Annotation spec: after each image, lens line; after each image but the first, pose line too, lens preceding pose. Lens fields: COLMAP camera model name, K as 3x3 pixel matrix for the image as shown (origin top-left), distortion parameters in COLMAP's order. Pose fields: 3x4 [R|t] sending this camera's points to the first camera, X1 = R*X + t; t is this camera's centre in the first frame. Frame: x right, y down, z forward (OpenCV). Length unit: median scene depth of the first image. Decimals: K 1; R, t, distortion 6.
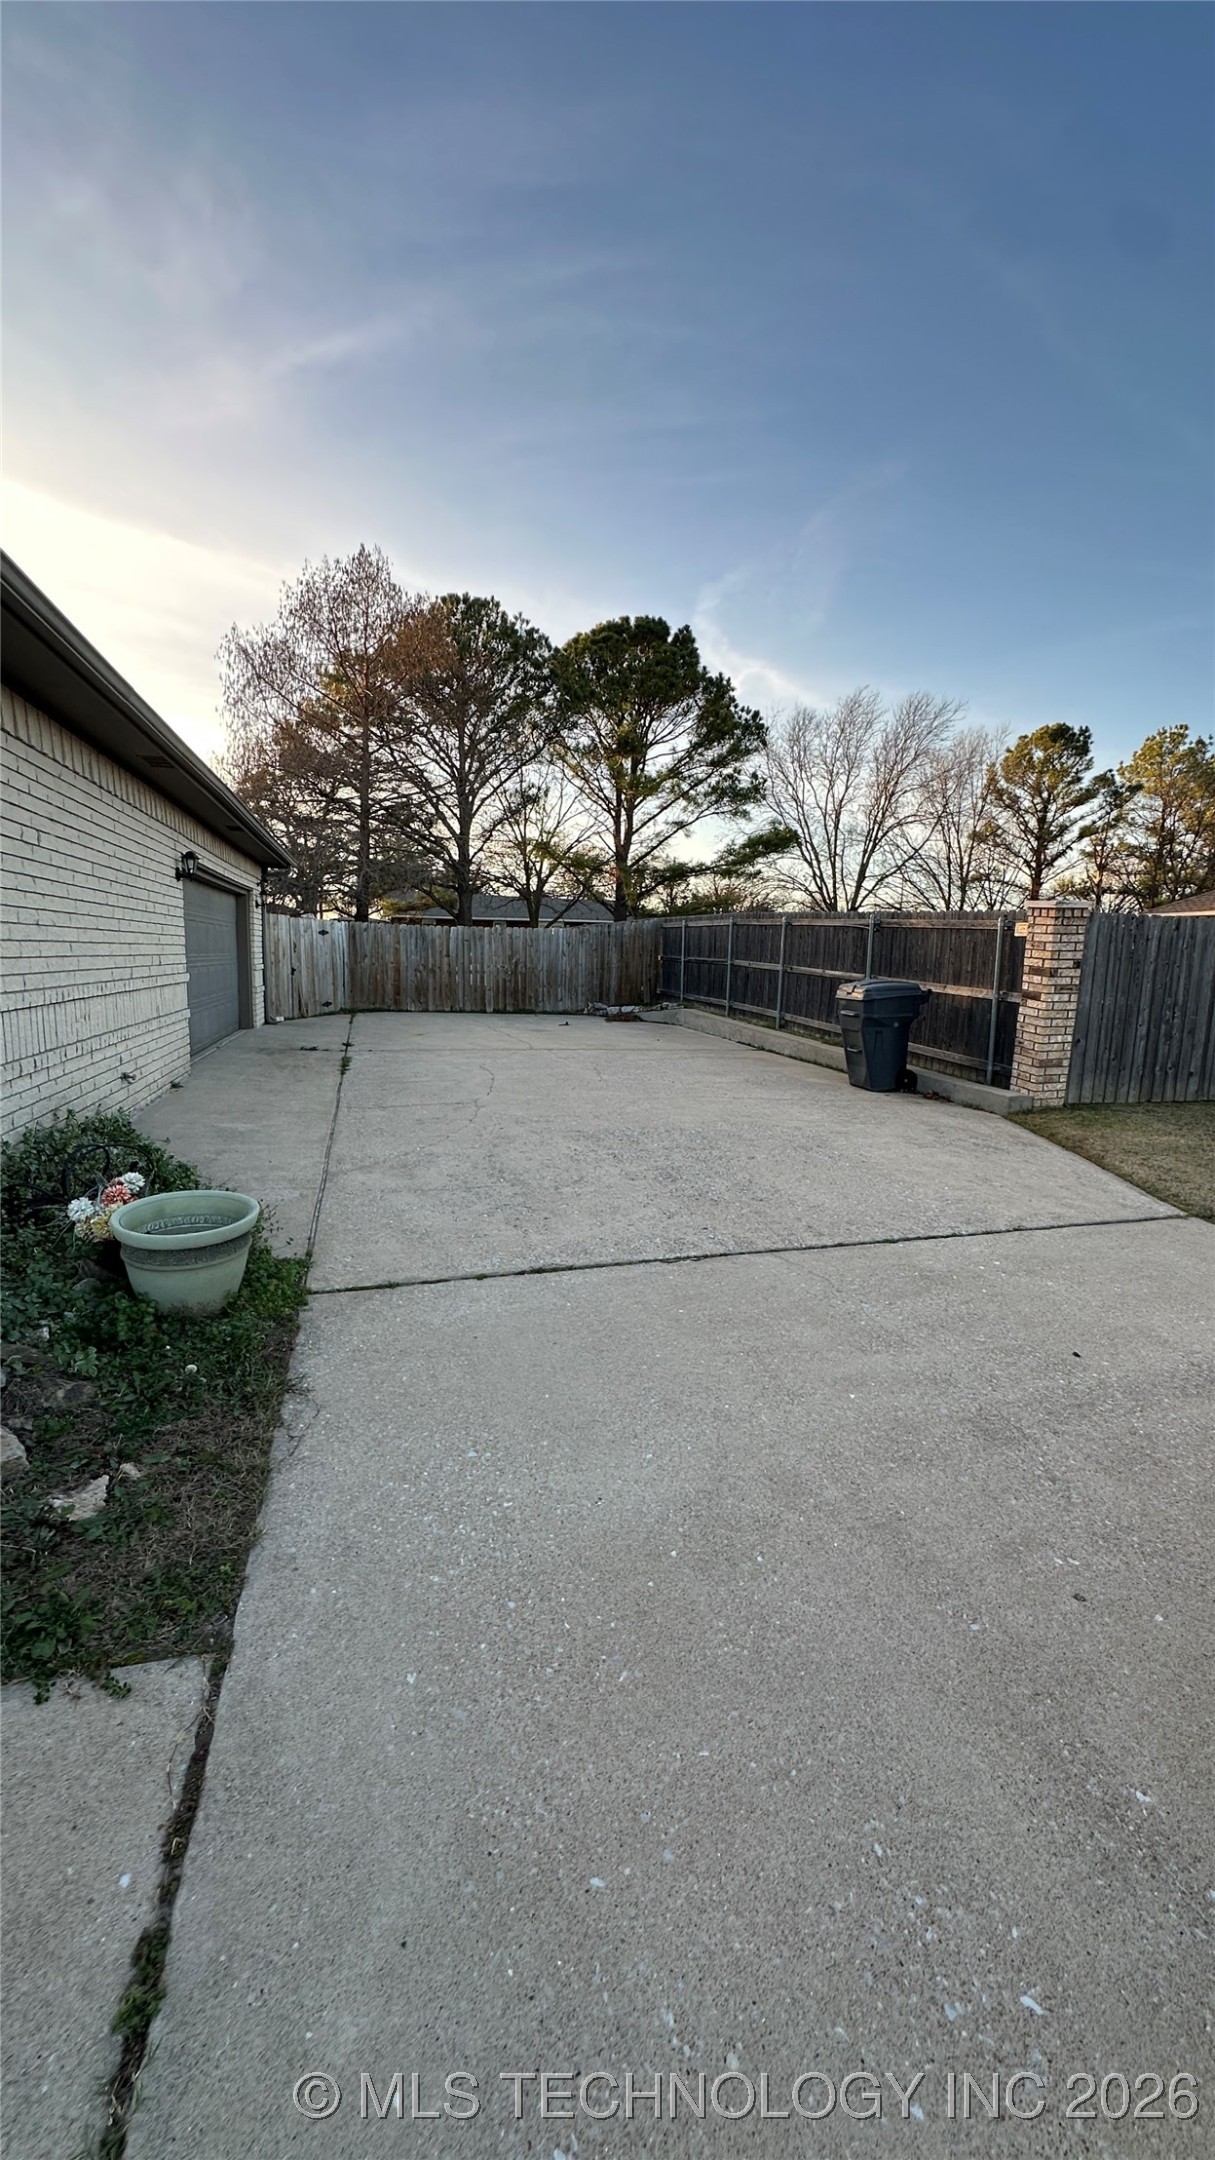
lens RADIAL K [[858.9, 0, 607.5], [0, 858.9, 1080.0], [0, 0, 1]] dist [-0.003843, 0.000063]
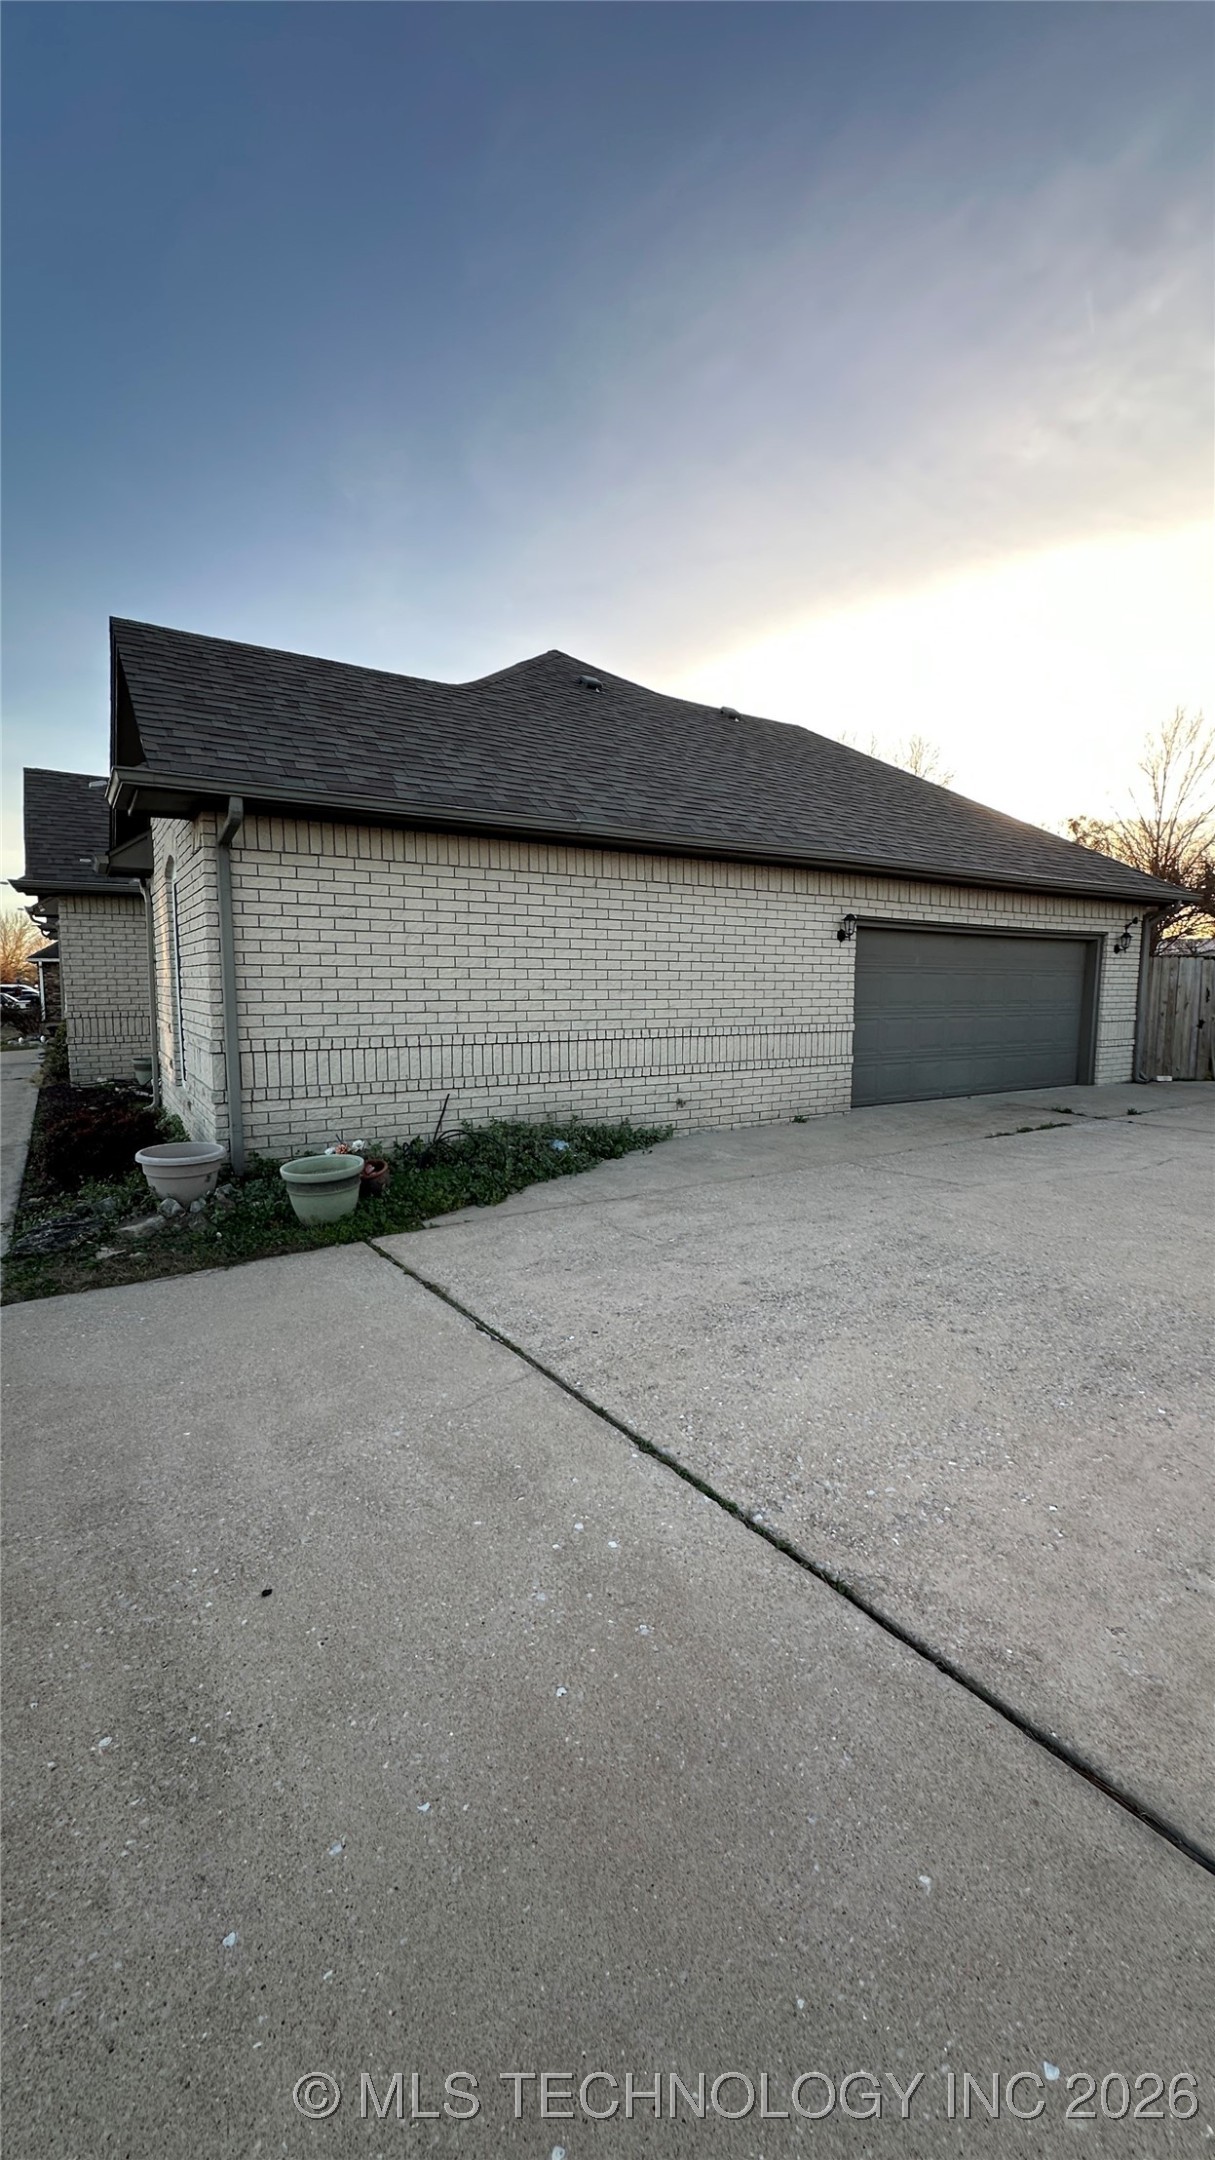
lens RADIAL K [[858.9, 0, 607.5], [0, 858.9, 1080.0], [0, 0, 1]] dist [-0.003843, 0.000063]
pose [[0.290702, 0.081790, -0.953311, 0.968625], [-0.132650, 0.990163, 0.044502, -0.122034], [0.947574, 0.113520, 0.298692, 0.777494]]
